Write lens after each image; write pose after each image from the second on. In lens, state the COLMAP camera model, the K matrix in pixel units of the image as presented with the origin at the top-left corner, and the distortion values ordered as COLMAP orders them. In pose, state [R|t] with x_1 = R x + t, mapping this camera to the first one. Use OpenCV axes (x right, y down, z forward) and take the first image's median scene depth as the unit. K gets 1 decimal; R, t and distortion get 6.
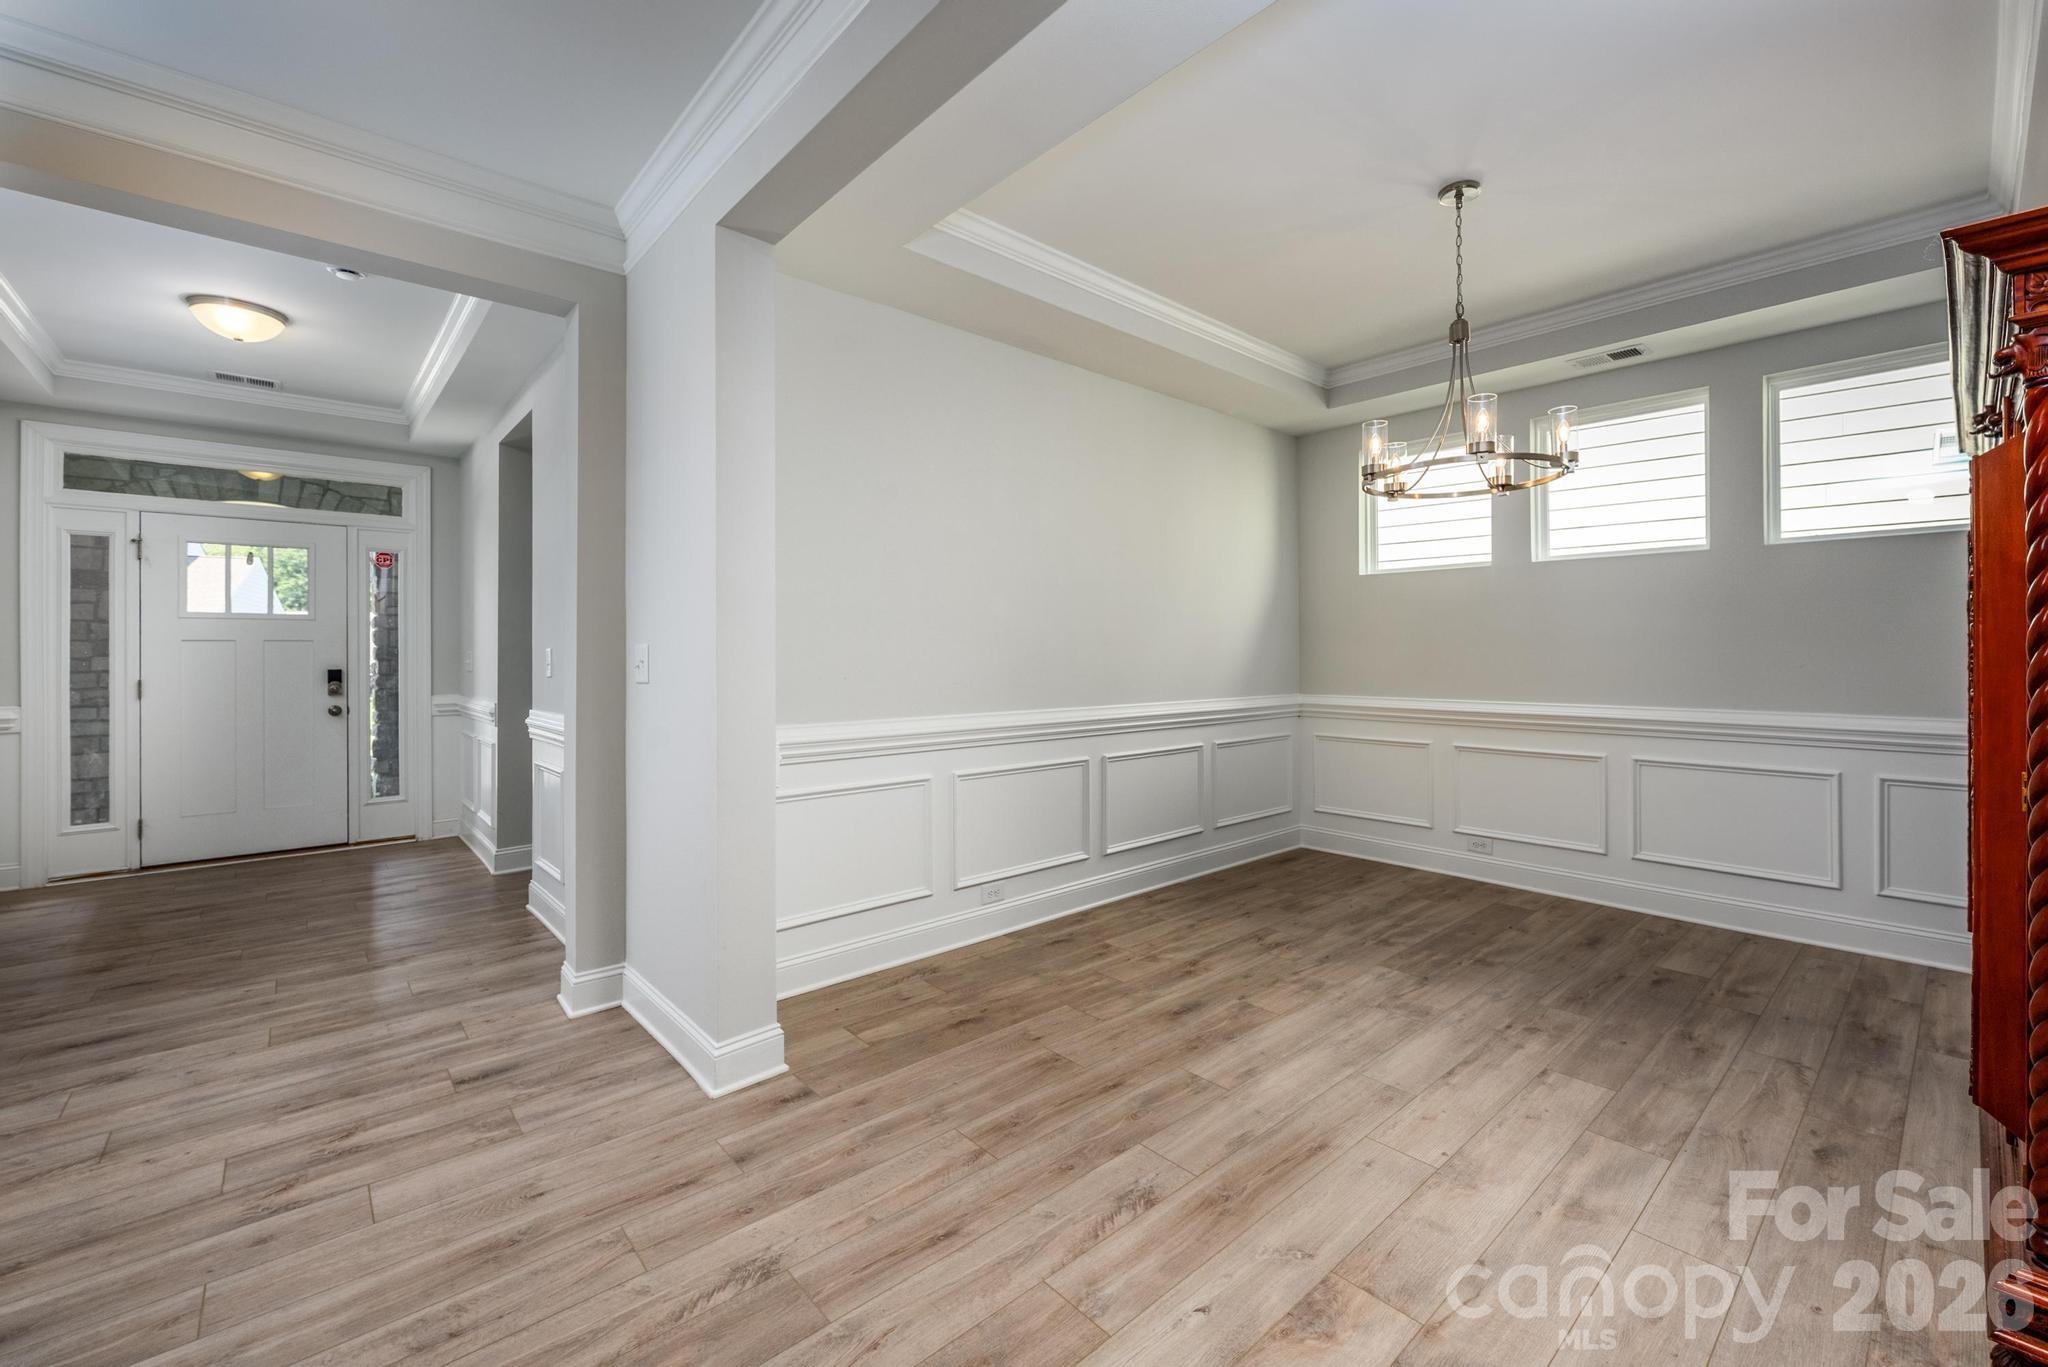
lens RADIAL K [[839.6, 0, 1041.5], [0, 839.6, 651.1], [0, 0, 1]] dist [-0.006977, 0.000395]
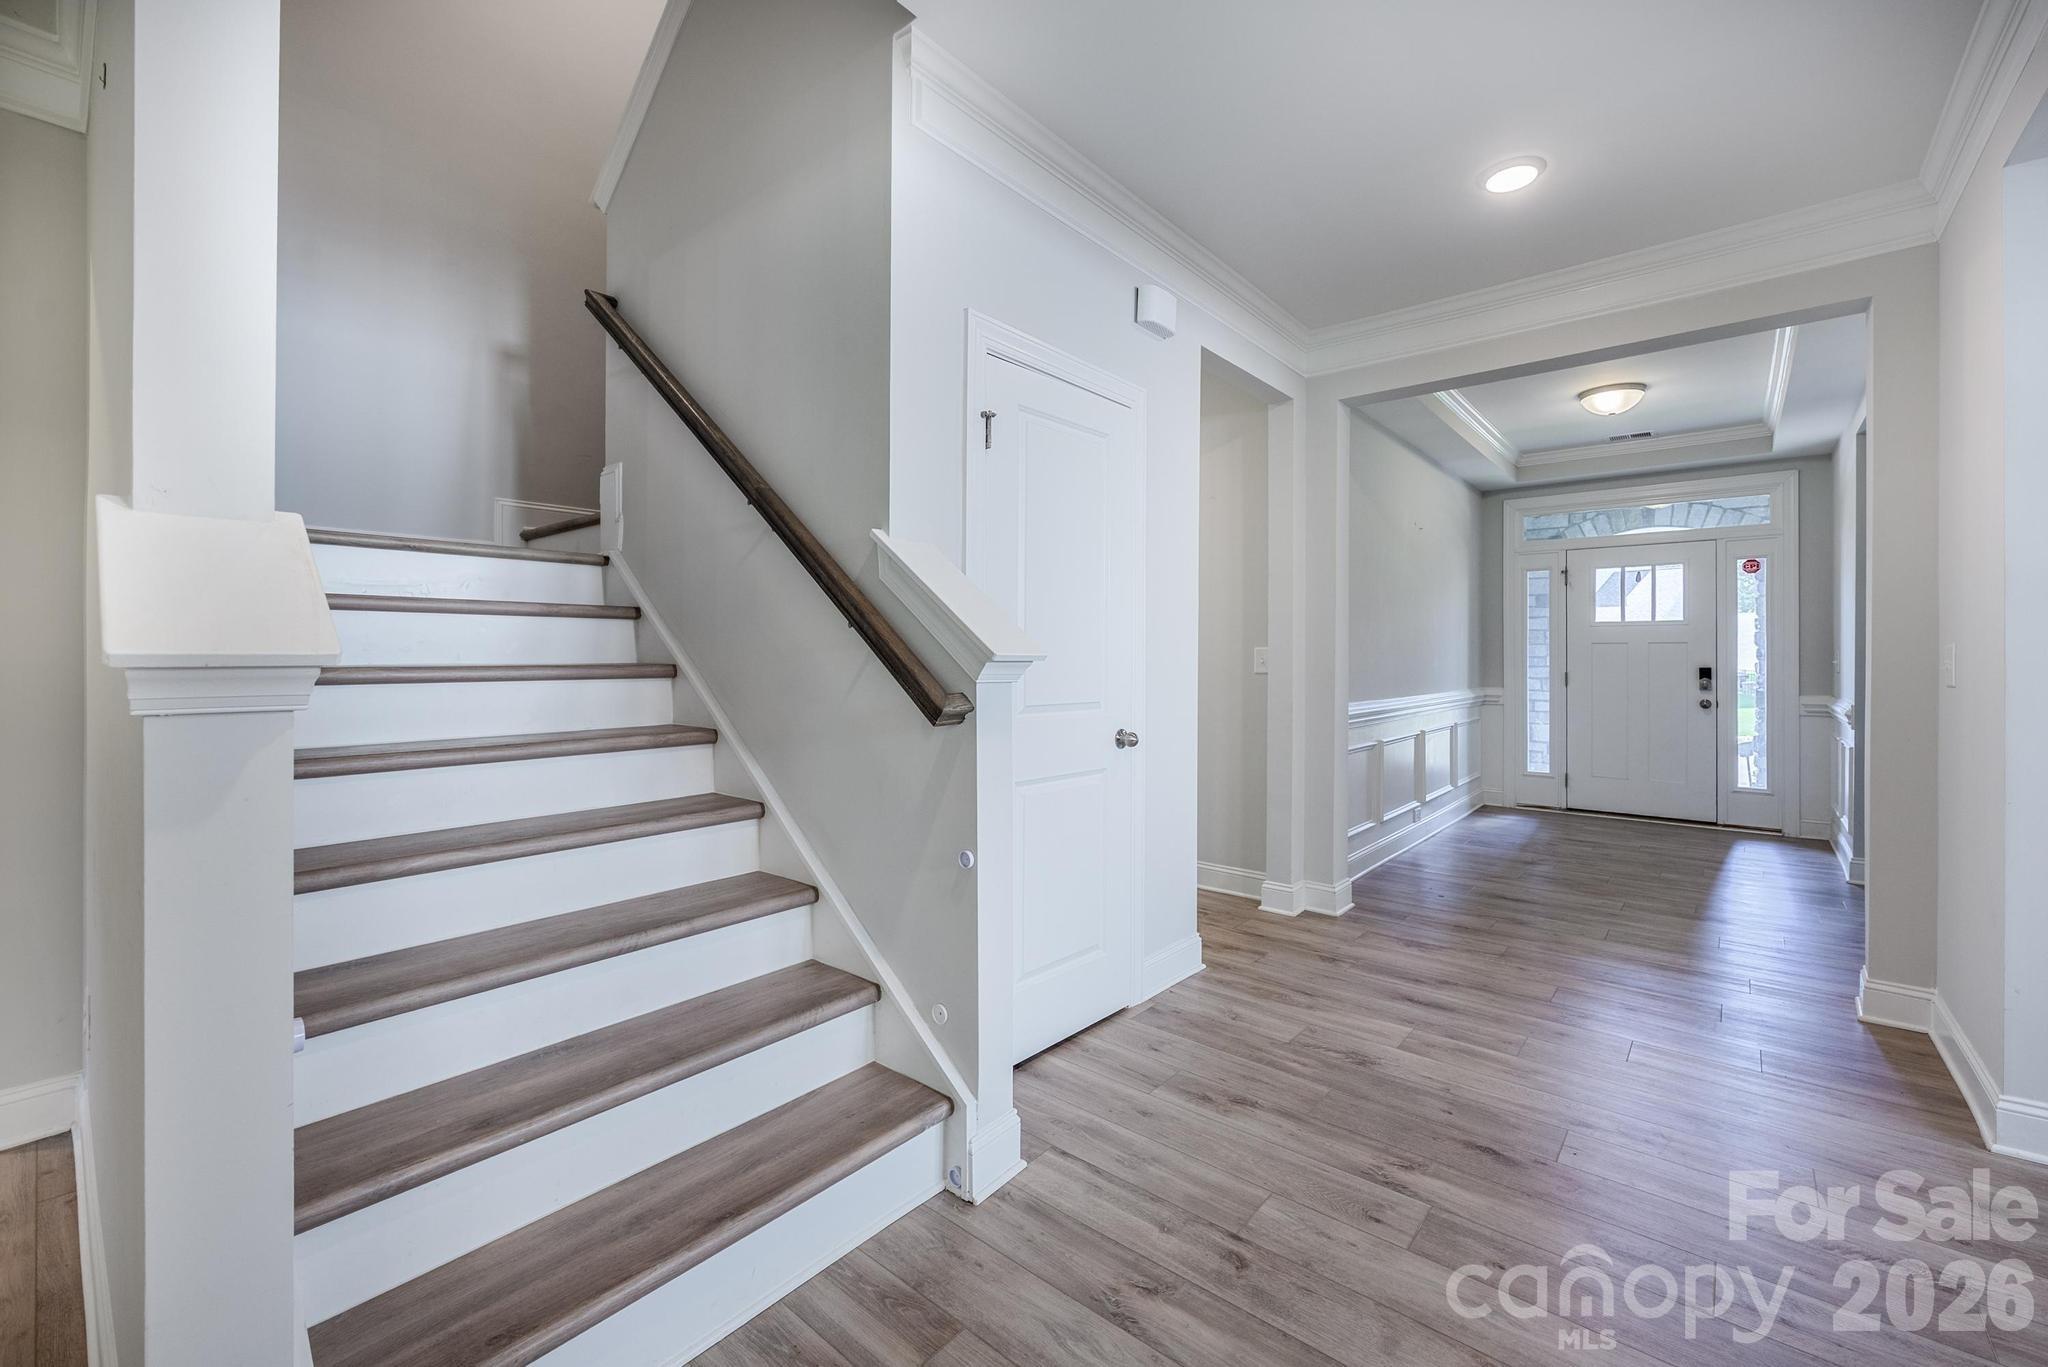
lens RADIAL K [[839.6, 0, 1035.6], [0, 839.6, 652.3], [0, 0, 1]] dist [-0.006977, 0.000395]
pose [[0.139502, -0.000457, -0.990222, 0.167739], [-0.000542, 1.000000, -0.000538, 0.002748], [0.990222, 0.000612, 0.139502, -0.064626]]
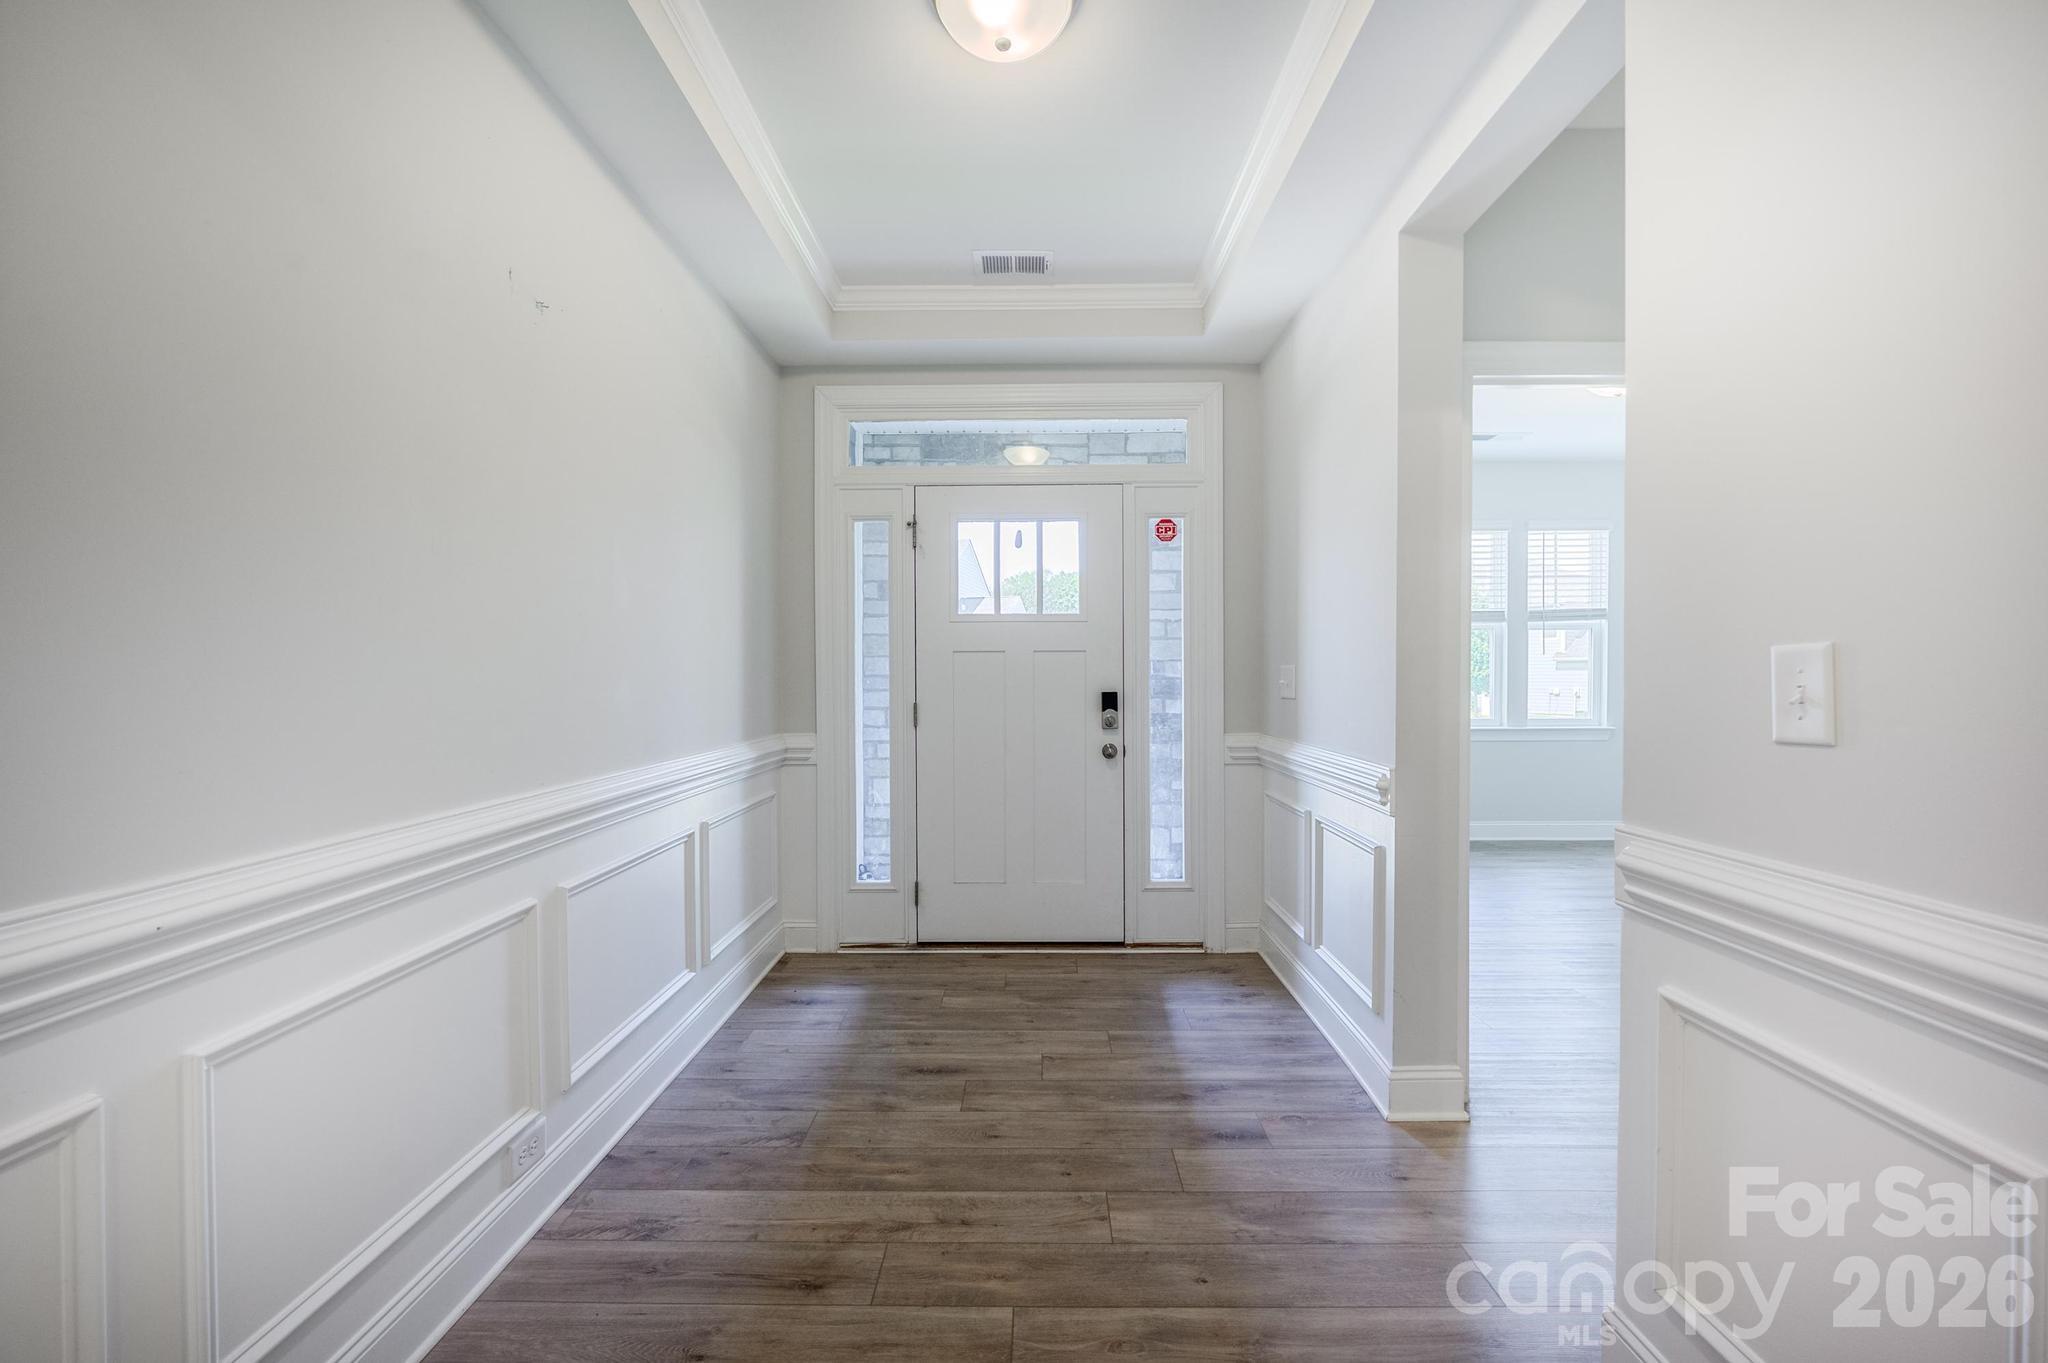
lens RADIAL K [[842.2, 0, 1031.2], [0, 842.2, 682.7], [0, 0, 1]] dist [0.003892, 0.000821]
pose [[0.737820, 0.008527, -0.674943, -0.465399], [0.002522, 0.999878, 0.015389, 0.003903], [0.674993, -0.013057, 0.737709, 0.486067]]
